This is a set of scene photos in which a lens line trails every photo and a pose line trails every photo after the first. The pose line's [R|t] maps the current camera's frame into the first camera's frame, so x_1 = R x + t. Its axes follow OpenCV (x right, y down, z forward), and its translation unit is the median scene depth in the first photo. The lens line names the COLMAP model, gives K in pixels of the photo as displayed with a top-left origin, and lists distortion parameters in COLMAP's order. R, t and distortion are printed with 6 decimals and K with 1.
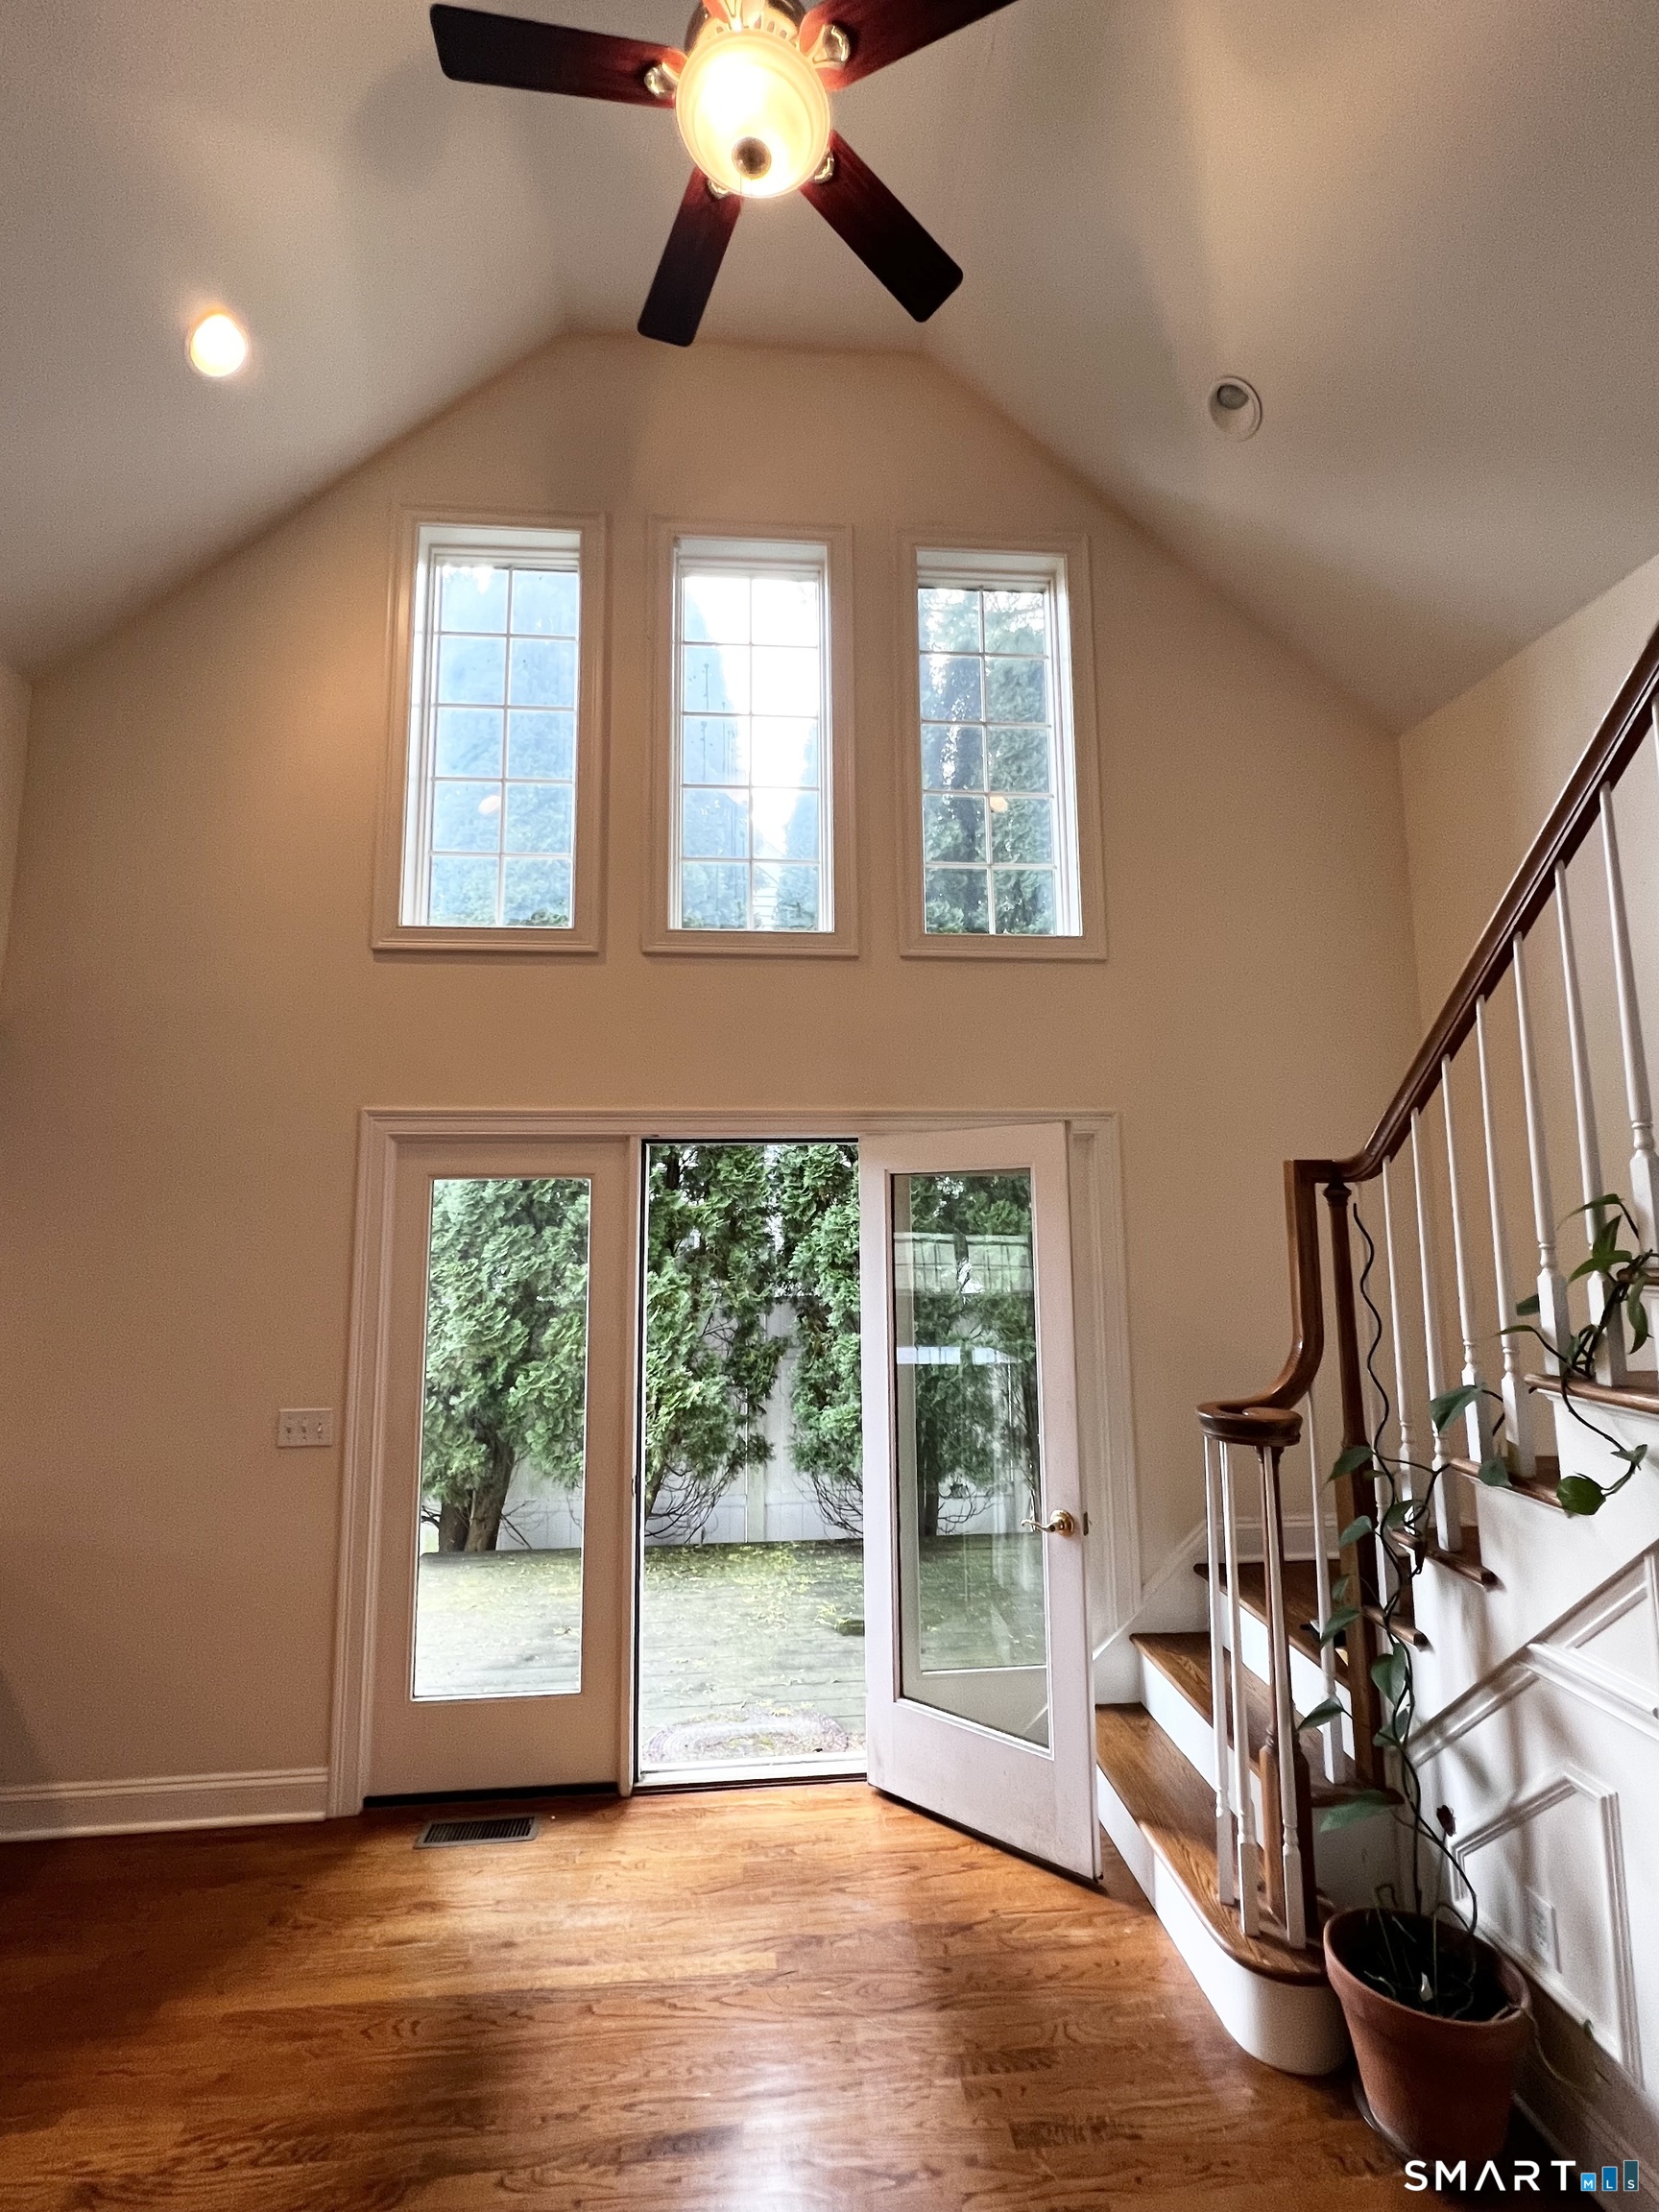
lens RADIAL K [[1000.4, 0, 829.5], [0, 1000.4, 1106.0], [0, 0, 1]] dist [0.001556, 0.000632]
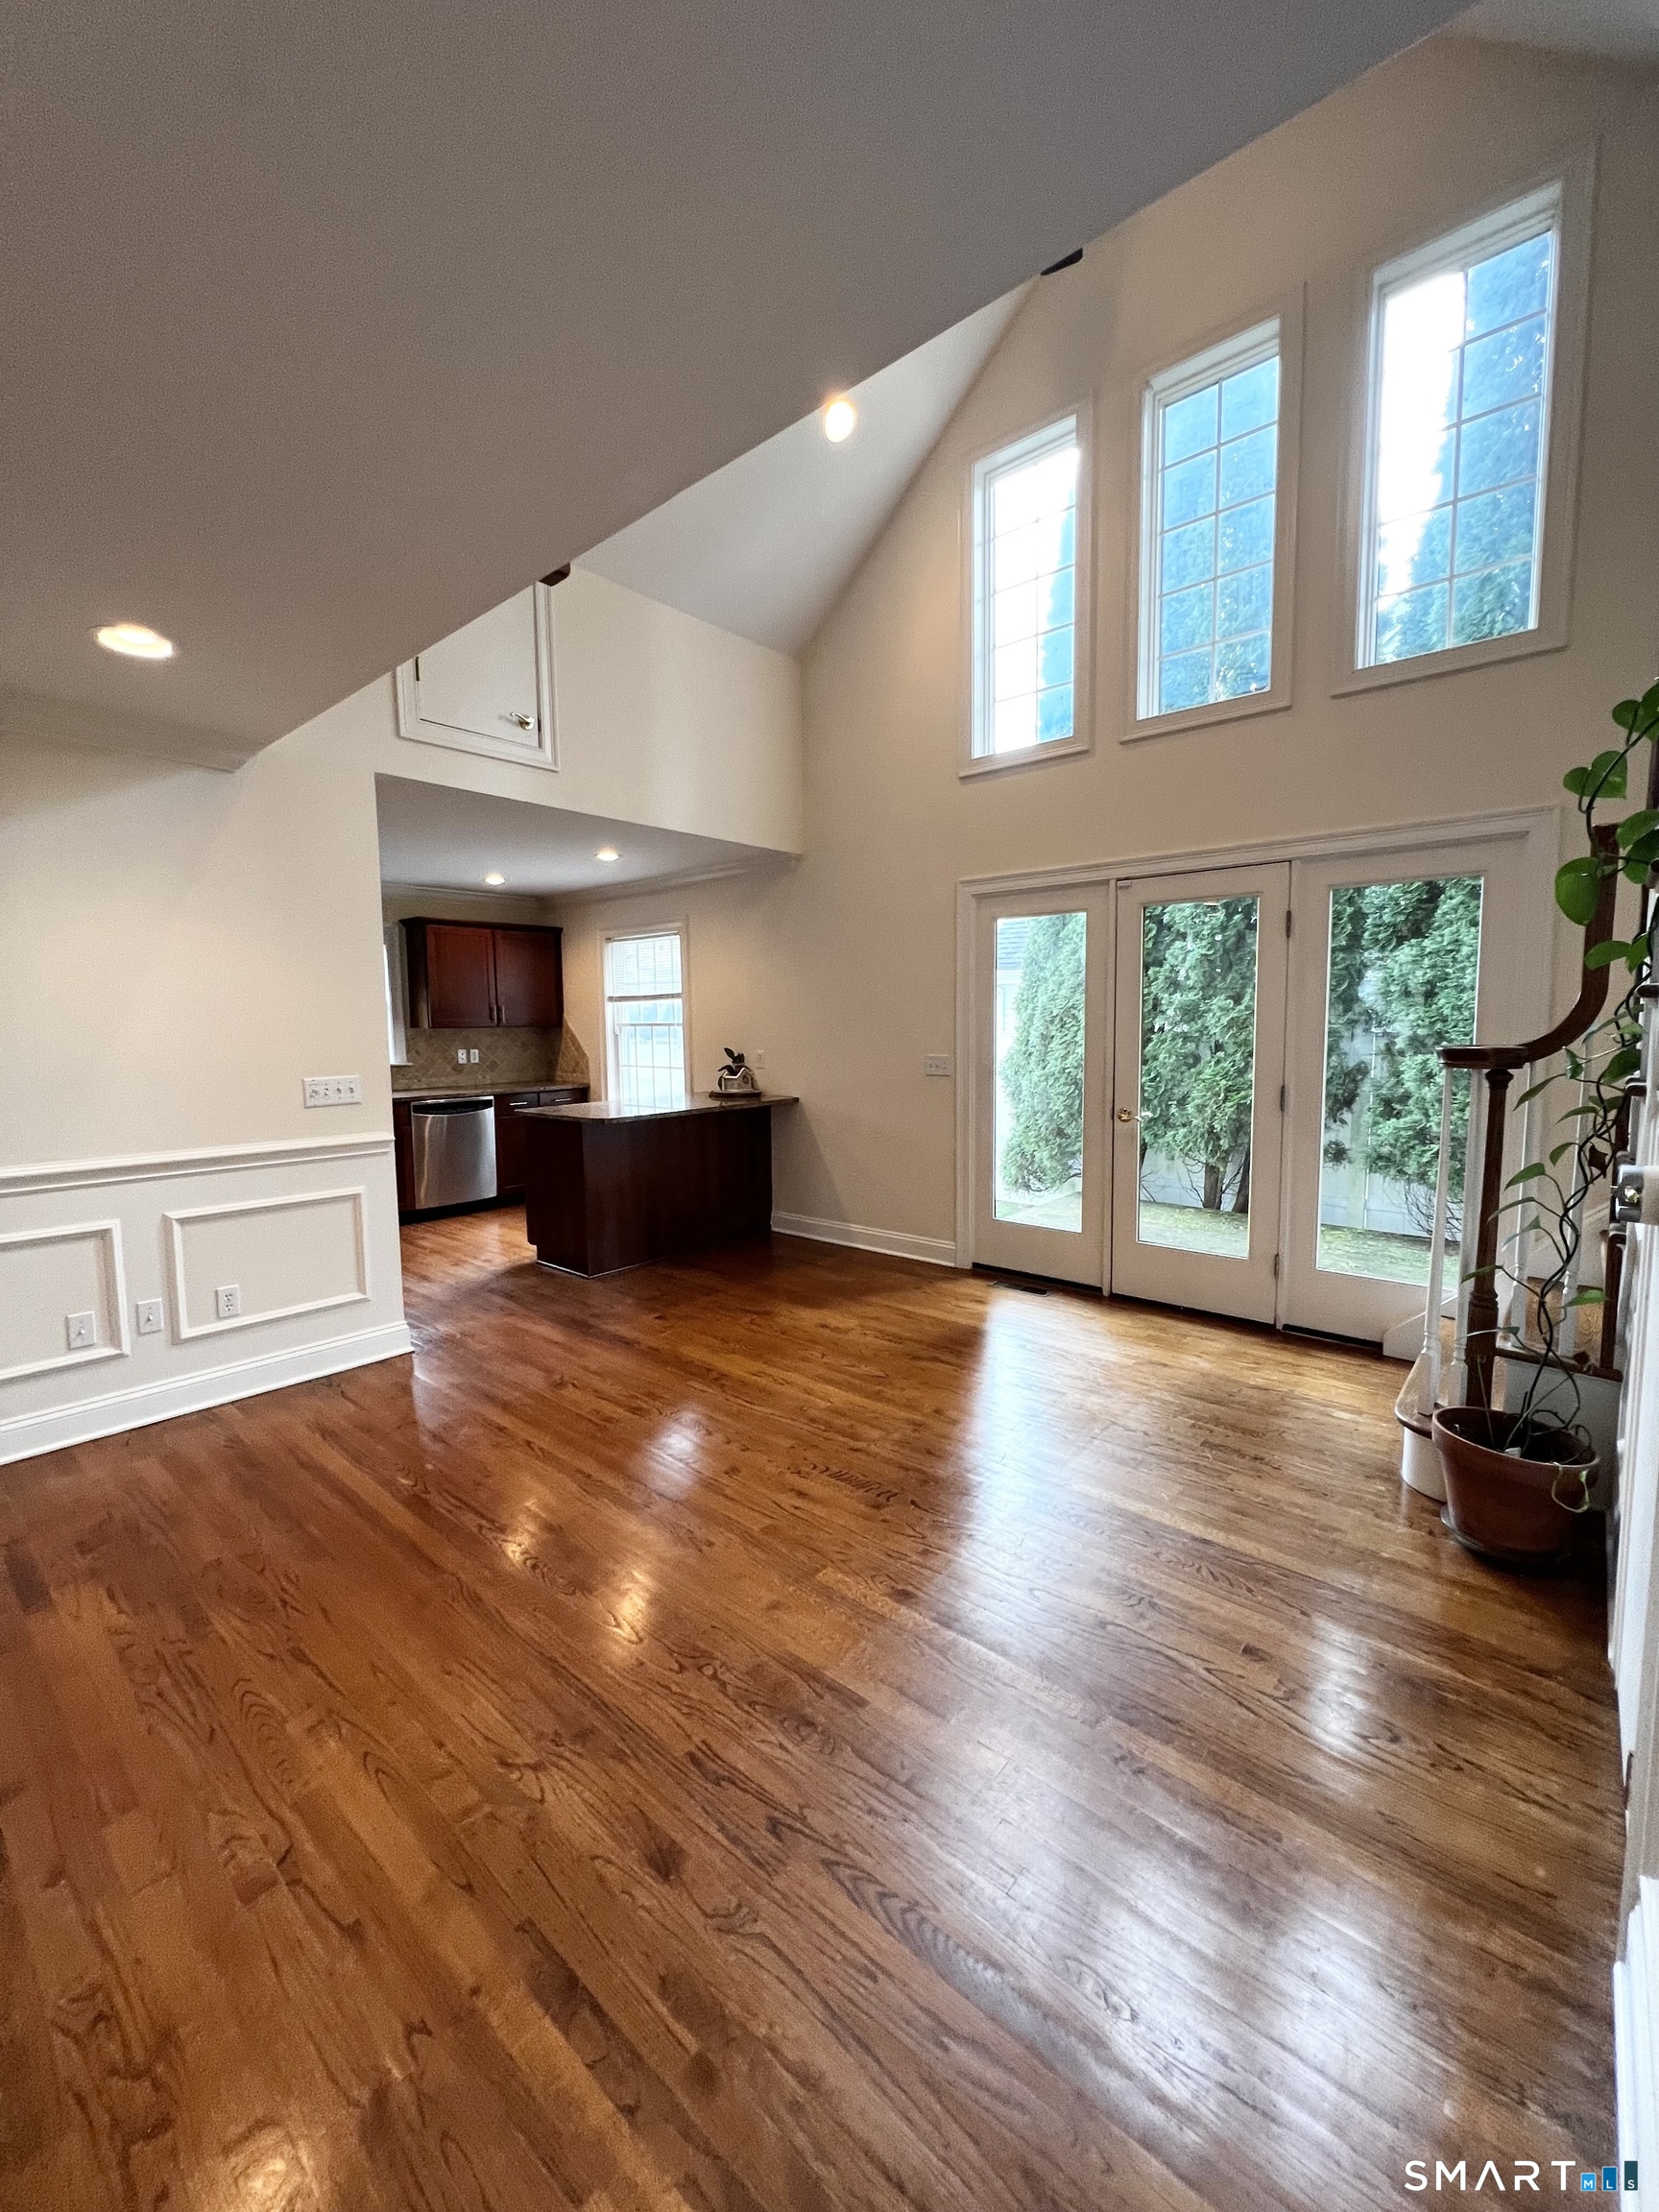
lens RADIAL K [[883.9, 0, 841.5], [0, 883.9, 1105.1], [0, 0, 1]] dist [0.001065, 0.000366]
pose [[0.705854, 0.072105, -0.704678, 0.455107], [0.087414, 0.978336, 0.187666, 0.076305], [0.702943, -0.194063, 0.684259, -0.208651]]
